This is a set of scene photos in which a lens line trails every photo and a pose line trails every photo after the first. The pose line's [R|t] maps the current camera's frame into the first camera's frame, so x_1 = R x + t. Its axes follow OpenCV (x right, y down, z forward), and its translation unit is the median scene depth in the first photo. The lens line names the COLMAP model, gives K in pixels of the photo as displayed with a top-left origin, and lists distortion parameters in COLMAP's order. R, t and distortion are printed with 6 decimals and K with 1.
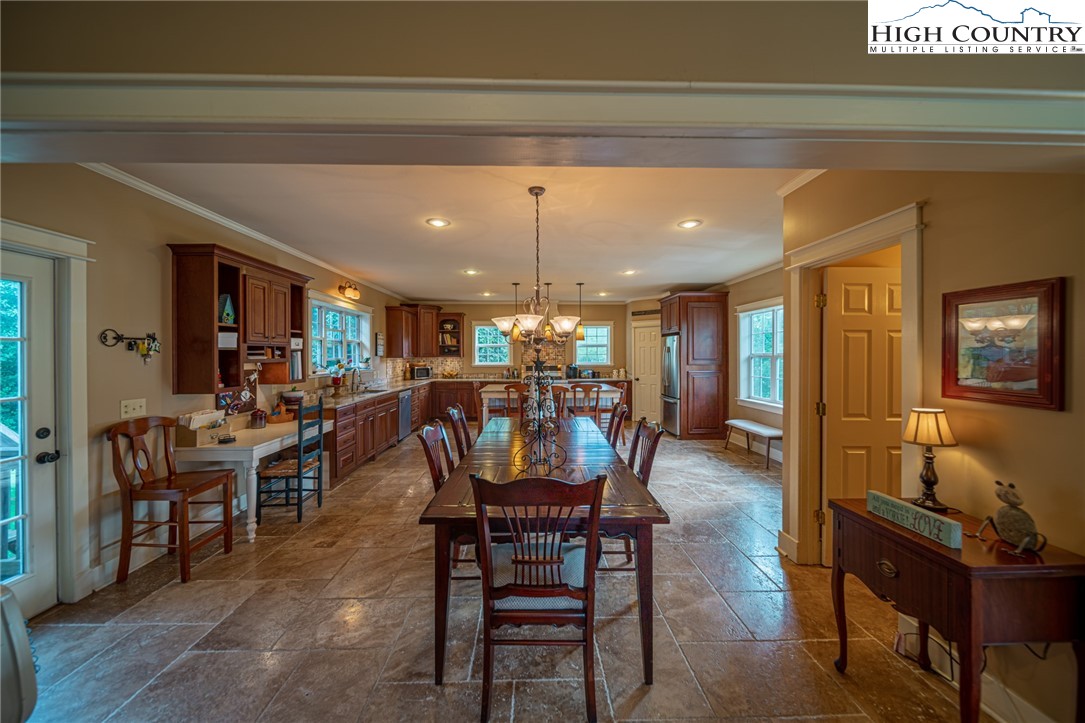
lens RADIAL K [[382.1, 0, 535.5], [0, 382.1, 353.9], [0, 0, 1]] dist [-0.004251, 0.000019]
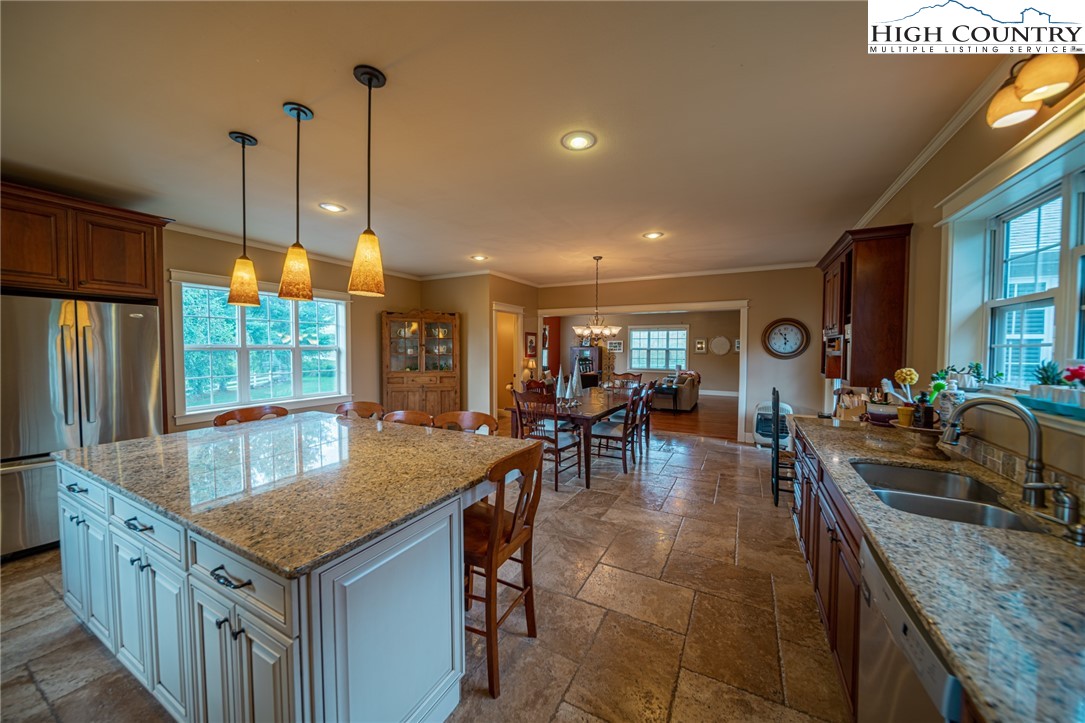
lens RADIAL K [[382.1, 0, 537.1], [0, 382.1, 360.3], [0, 0, 1]] dist [-0.004251, 0.000019]
pose [[-0.869398, -0.017777, 0.493792, -0.252011], [-0.001140, 0.999422, 0.033973, 0.001567], [-0.494111, 0.028973, -0.868916, 1.053401]]
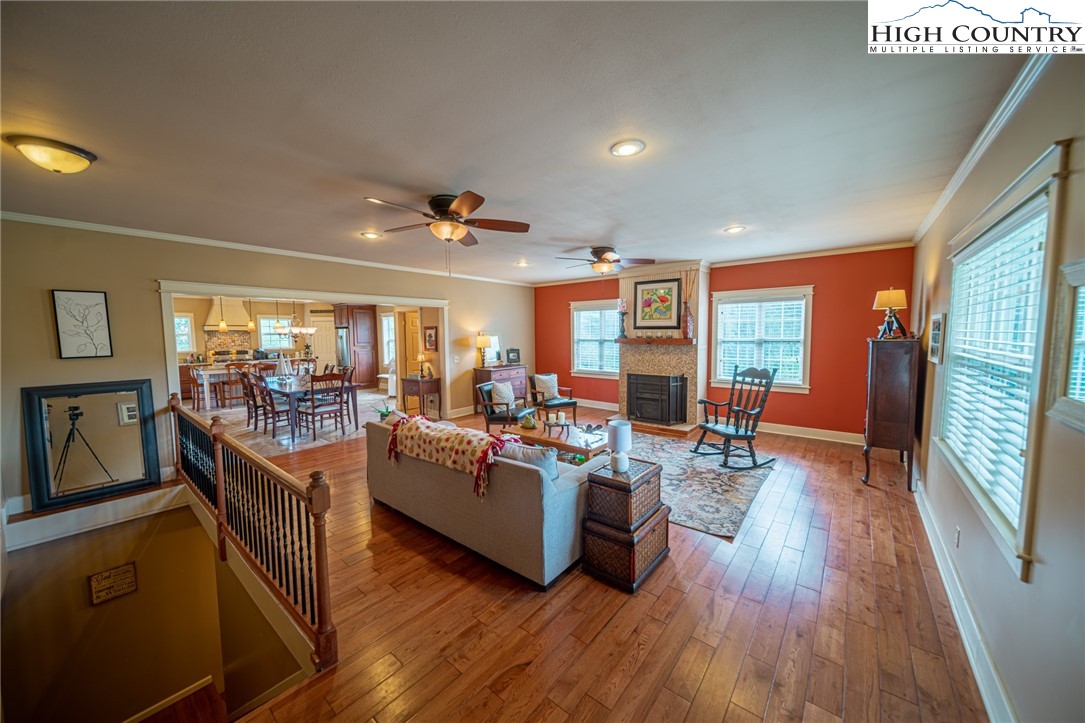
lens RADIAL K [[382.1, 0, 537.2], [0, 382.1, 361.9], [0, 0, 1]] dist [-0.004251, 0.000019]
pose [[0.656745, -0.057792, 0.751895, -0.297955], [0.008524, 0.997564, 0.069230, -0.010951], [-0.754064, -0.039057, 0.655638, -0.623937]]
